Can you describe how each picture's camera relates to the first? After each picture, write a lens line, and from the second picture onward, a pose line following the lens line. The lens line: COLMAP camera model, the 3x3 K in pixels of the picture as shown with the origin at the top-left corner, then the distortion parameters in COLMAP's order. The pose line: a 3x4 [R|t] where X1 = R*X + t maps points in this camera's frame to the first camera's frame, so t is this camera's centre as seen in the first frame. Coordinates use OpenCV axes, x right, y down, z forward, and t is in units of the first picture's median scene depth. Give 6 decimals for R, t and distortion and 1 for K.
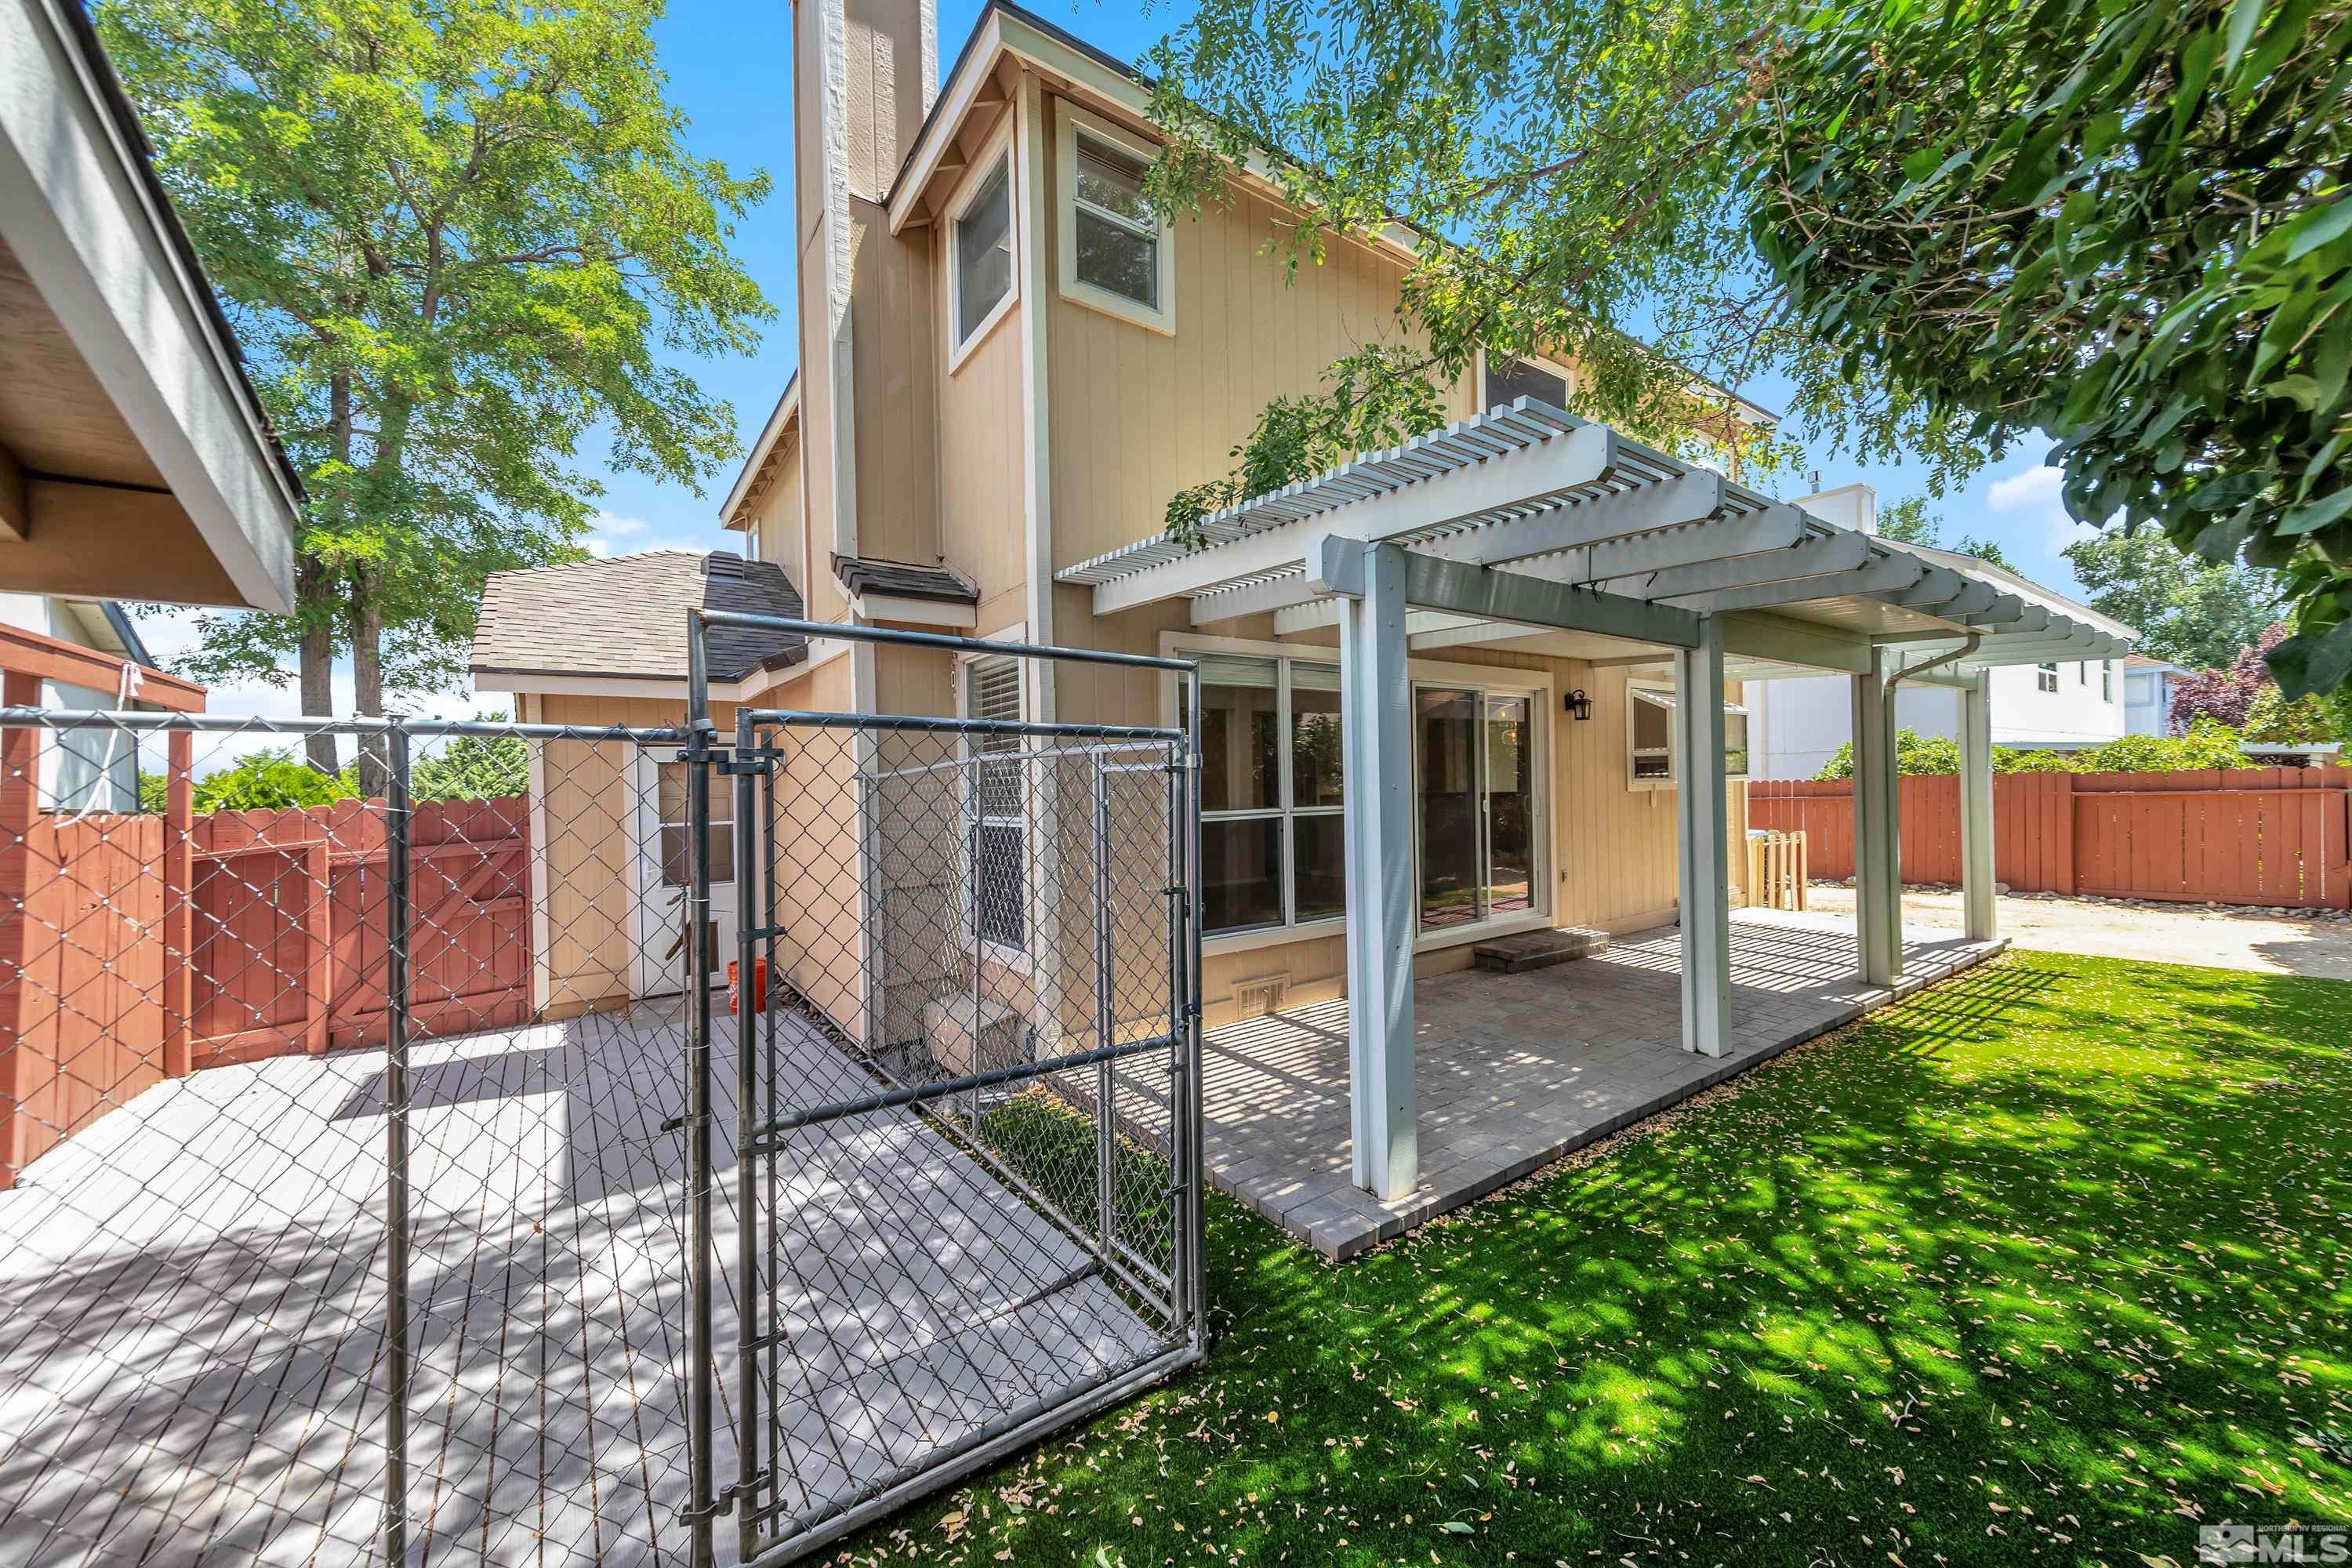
lens RADIAL K [[870.2, 0, 1187.2], [0, 870.2, 779.7], [0, 0, 1]] dist [-0.000082, 0.000018]
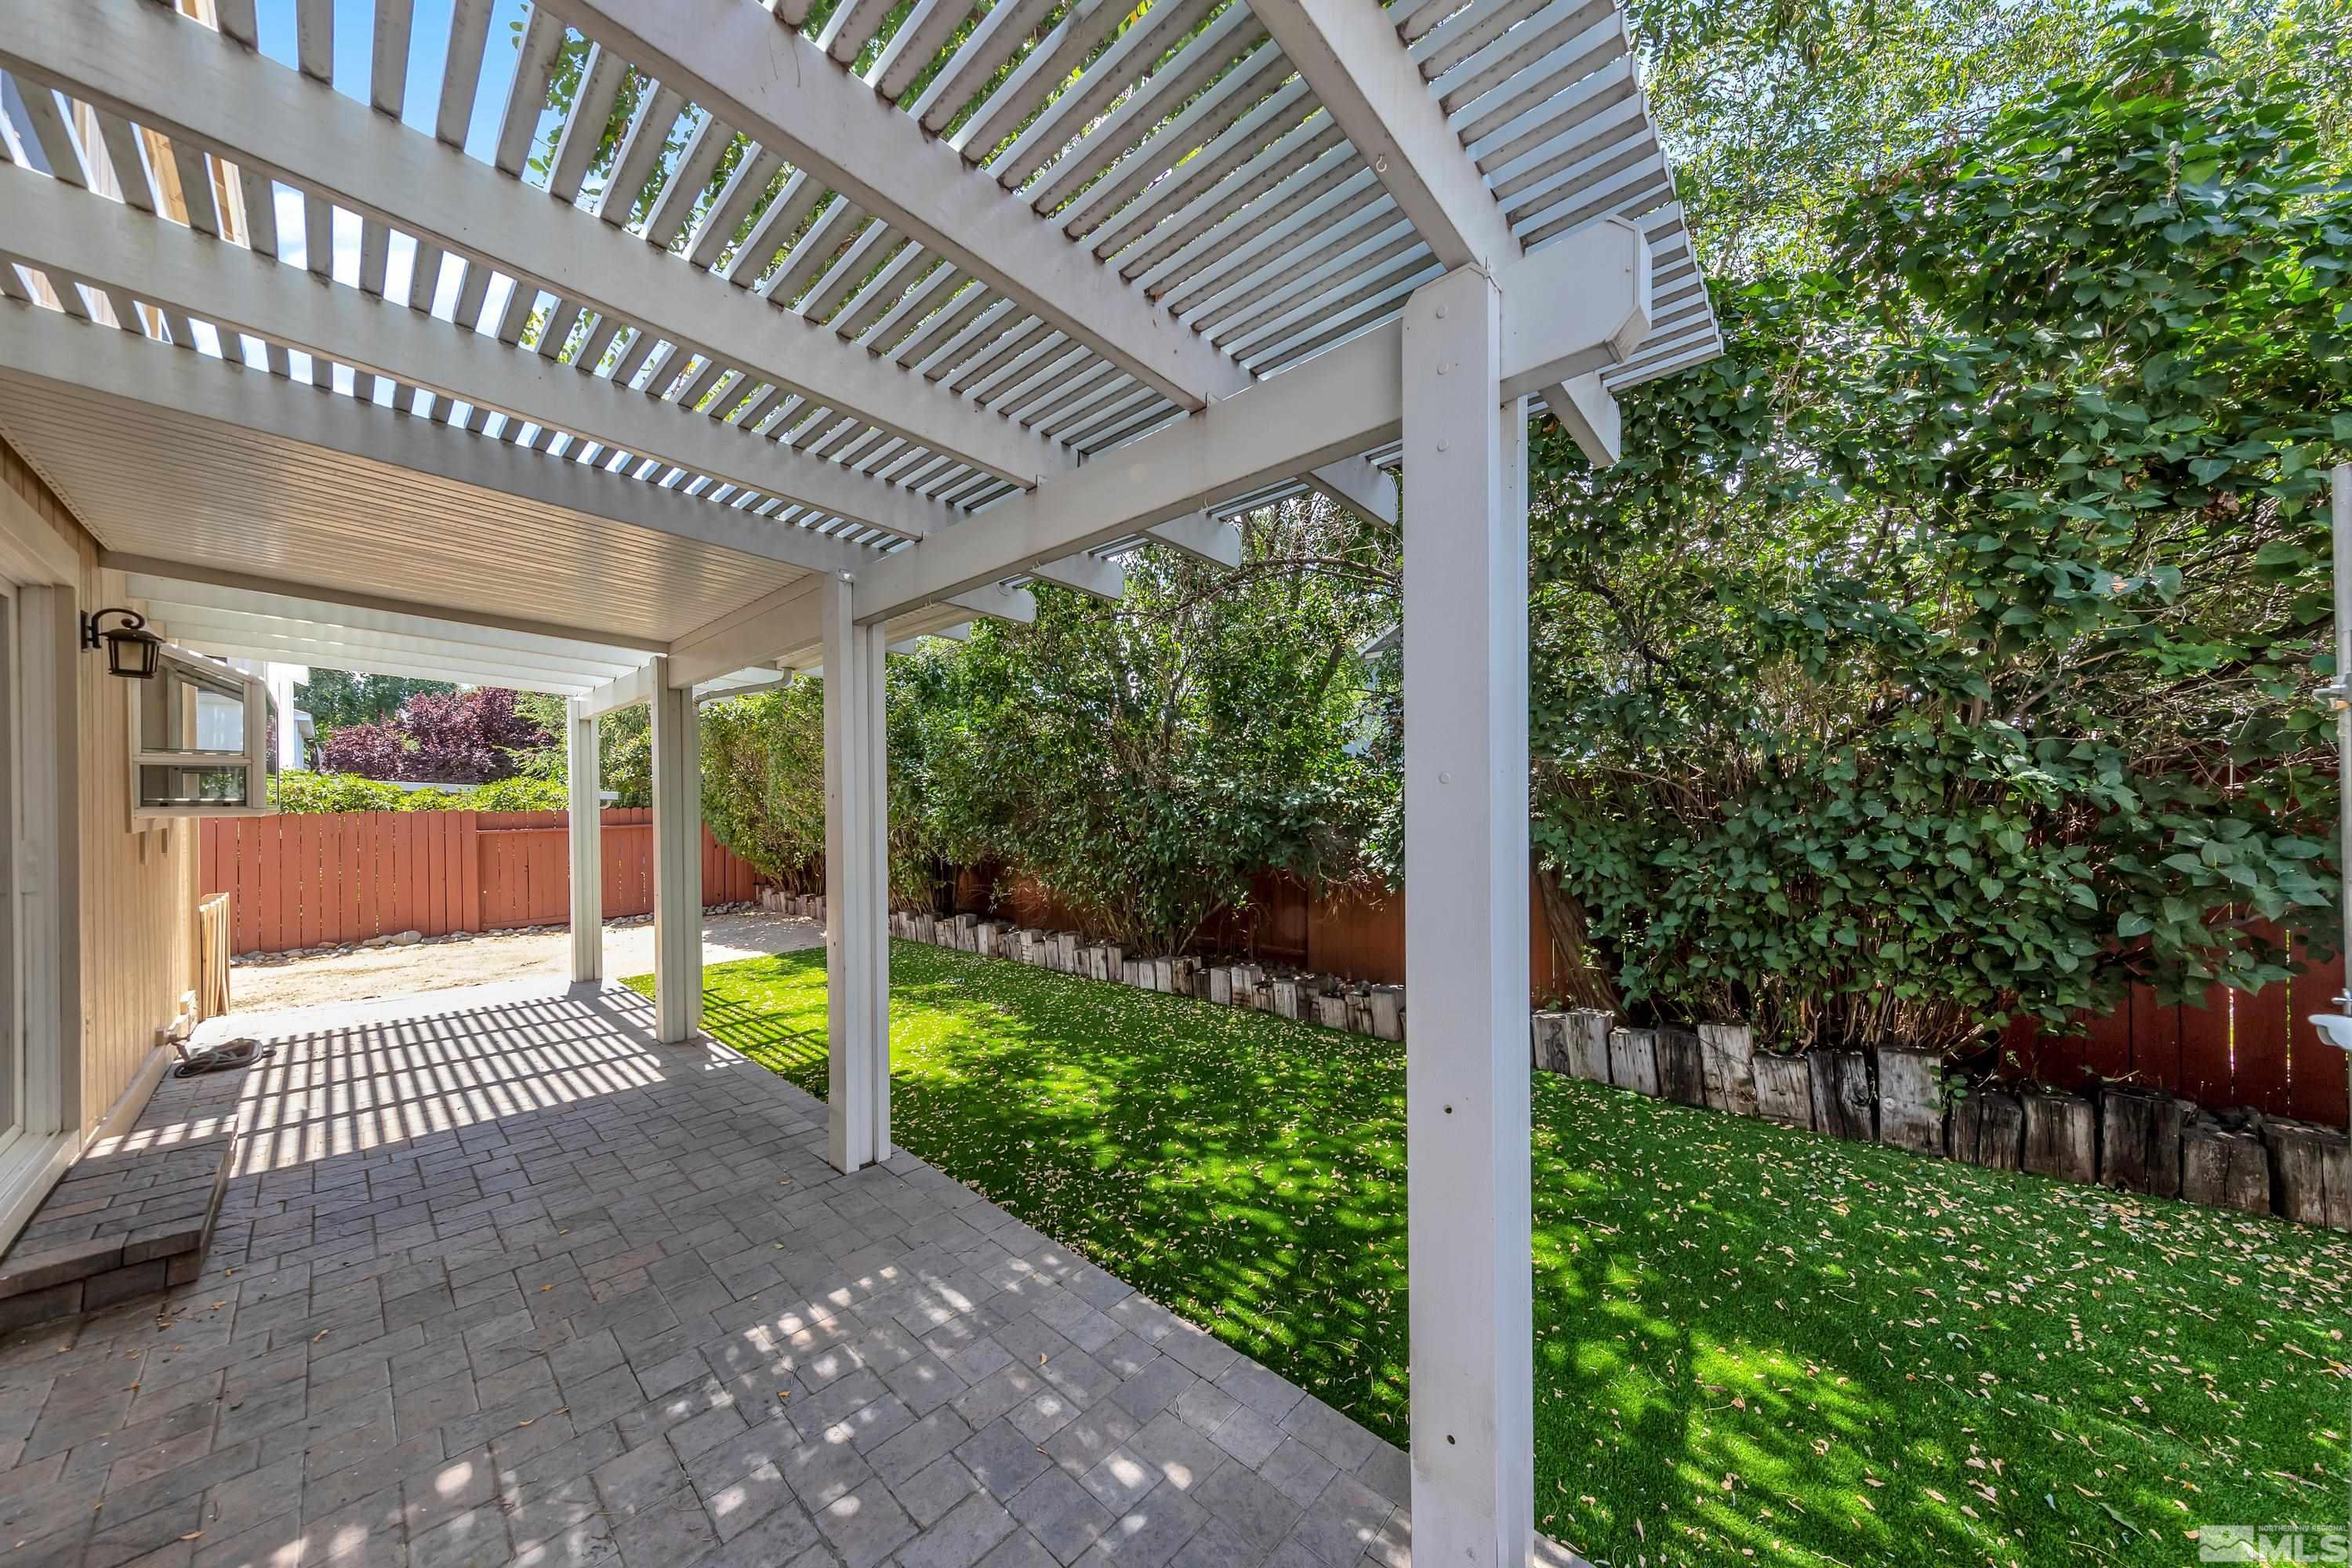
lens RADIAL K [[758.8, 0, 1189.6], [0, 758.8, 802.2], [0, 0, 1]] dist [0.000638, -0.000012]
pose [[-0.239046, 0.024864, 0.970690, -0.157575], [0.008564, 0.999687, -0.023498, 0.027844], [-0.970970, 0.002696, -0.239185, 1.206608]]
